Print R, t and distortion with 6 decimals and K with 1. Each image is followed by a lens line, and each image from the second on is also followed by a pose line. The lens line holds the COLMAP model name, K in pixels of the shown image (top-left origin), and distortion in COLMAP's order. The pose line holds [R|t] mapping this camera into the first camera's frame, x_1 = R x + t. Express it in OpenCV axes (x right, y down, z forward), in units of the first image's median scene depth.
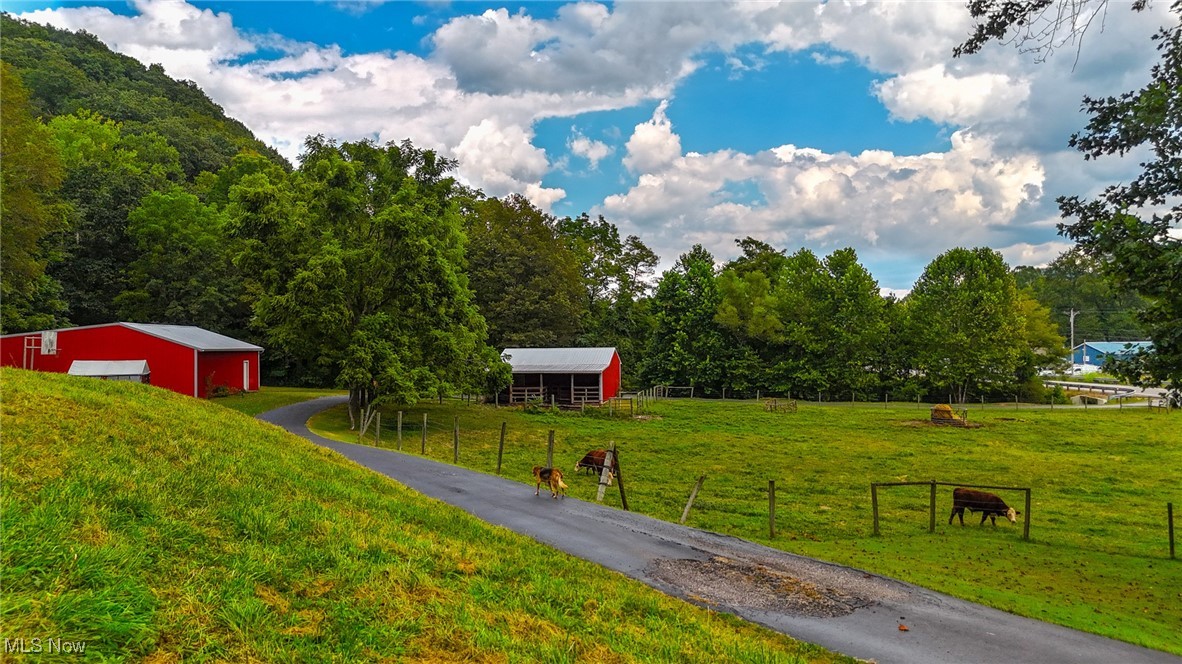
lens RADIAL K [[890.2, 0, 590.7], [0, 890.2, 330.4], [0, 0, 1]] dist [0.056309, -0.038960]
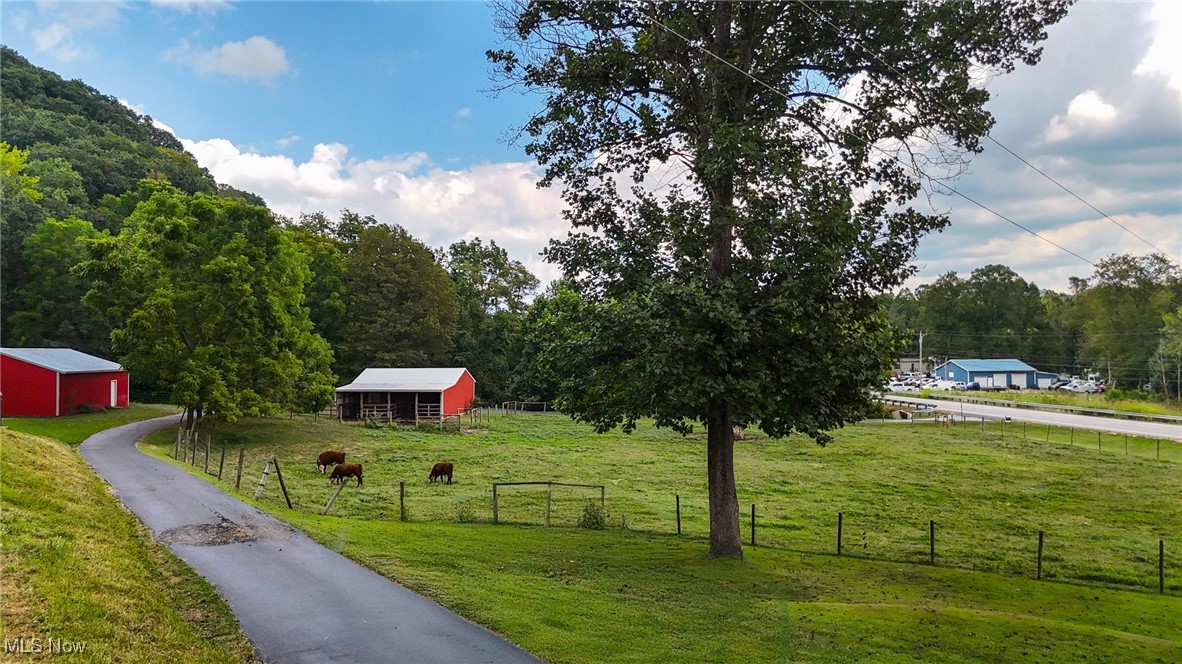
lens RADIAL K [[890.2, 0, 590.0], [0, 890.2, 327.7], [0, 0, 1]] dist [0.056309, -0.038960]
pose [[0.998536, 0.009673, 0.053215, 0.127520], [-0.009032, 0.999884, -0.012269, -0.019860], [-0.053327, 0.011770, 0.998508, -0.136674]]
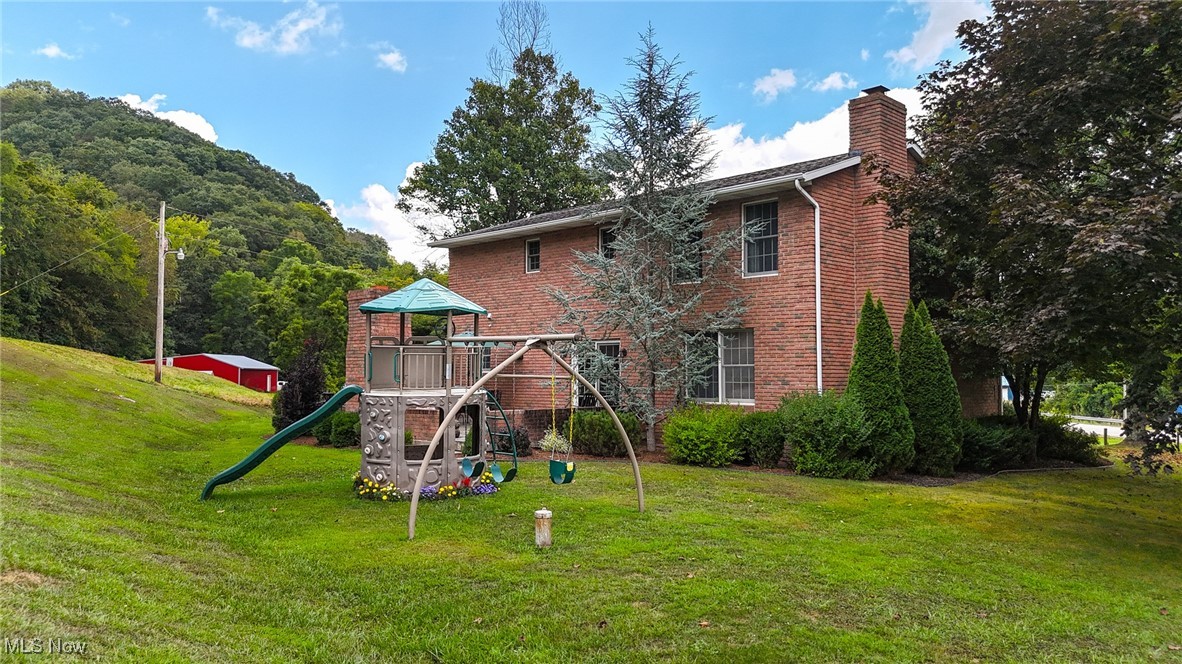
lens RADIAL K [[890.2, 0, 586.2], [0, 890.2, 333.2], [0, 0, 1]] dist [0.056309, -0.038960]
pose [[0.996428, 0.010609, -0.083781, 0.346246], [-0.013506, 0.999328, -0.034082, 0.001471], [0.083363, 0.035092, 0.995901, -0.645375]]
